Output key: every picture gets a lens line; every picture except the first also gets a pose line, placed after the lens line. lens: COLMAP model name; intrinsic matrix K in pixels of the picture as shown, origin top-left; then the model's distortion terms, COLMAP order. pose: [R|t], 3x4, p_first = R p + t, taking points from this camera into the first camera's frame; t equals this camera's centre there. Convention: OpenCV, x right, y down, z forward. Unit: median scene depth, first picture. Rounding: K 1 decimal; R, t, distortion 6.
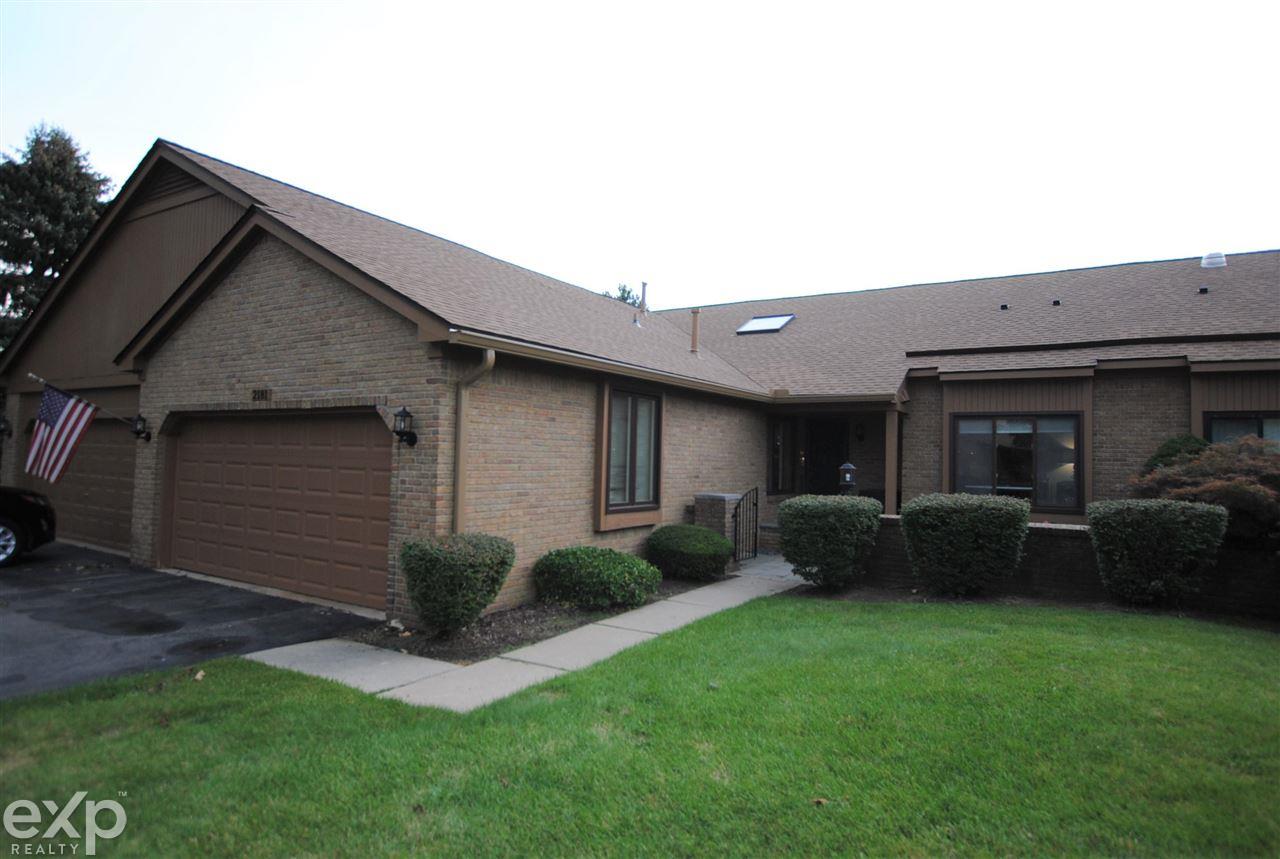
lens RADIAL K [[727.4, 0, 645.5], [0, 727.4, 428.9], [0, 0, 1]] dist [-0.016340, -0.001131]
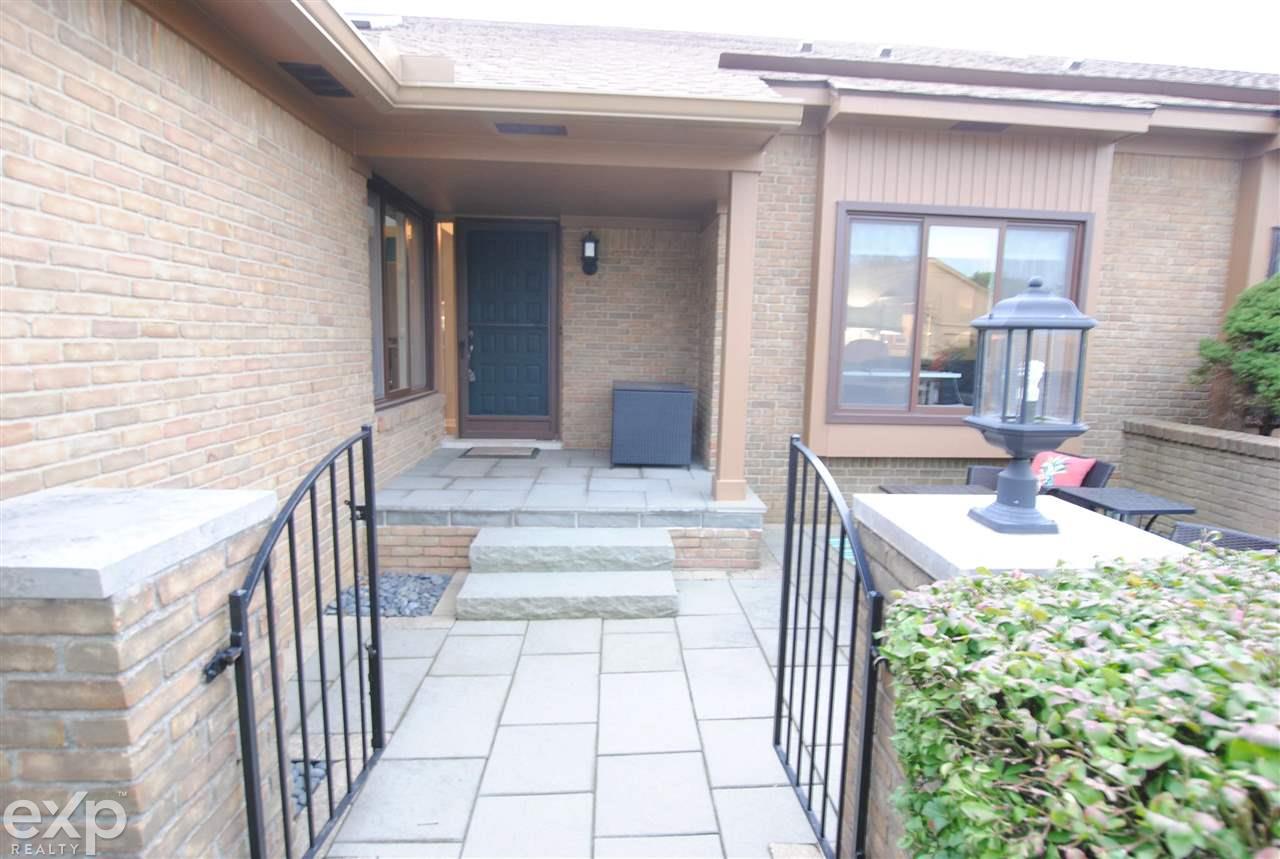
lens RADIAL K [[642.3, 0, 654.1], [0, 642.3, 423.9], [0, 0, 1]] dist [-0.026940, -0.000284]
pose [[0.809947, -0.080357, 0.580973, 0.144398], [-0.027766, 0.984205, 0.174840, 0.058218], [-0.585846, -0.157742, 0.794923, 1.014727]]
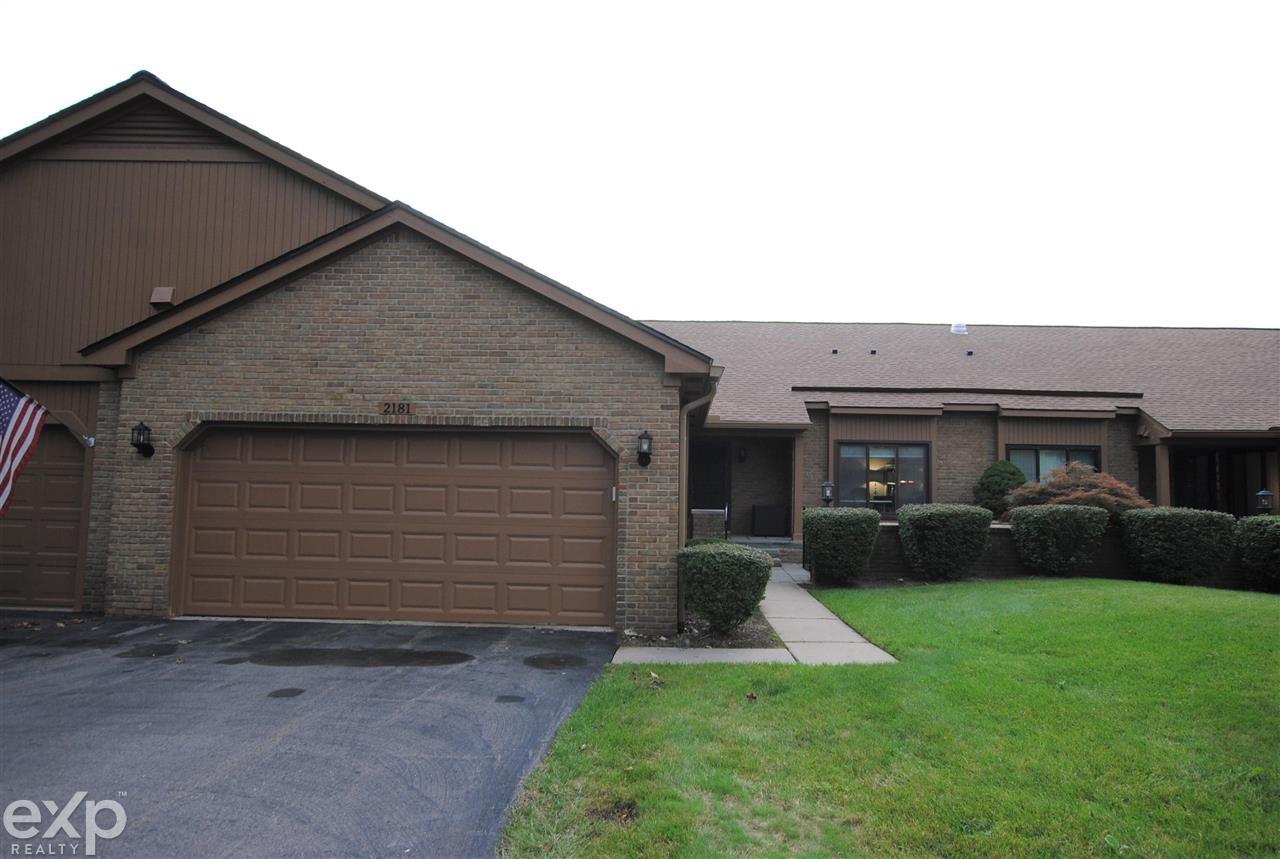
lens RADIAL K [[830.7, 0, 642.7], [0, 830.7, 433.2], [0, 0, 1]] dist [-0.010005, 0.001235]
pose [[0.867231, 0.025619, 0.497246, -0.741063], [-0.018715, 0.999647, -0.018863, -0.001602], [-0.497553, 0.007053, 0.867405, -0.055358]]
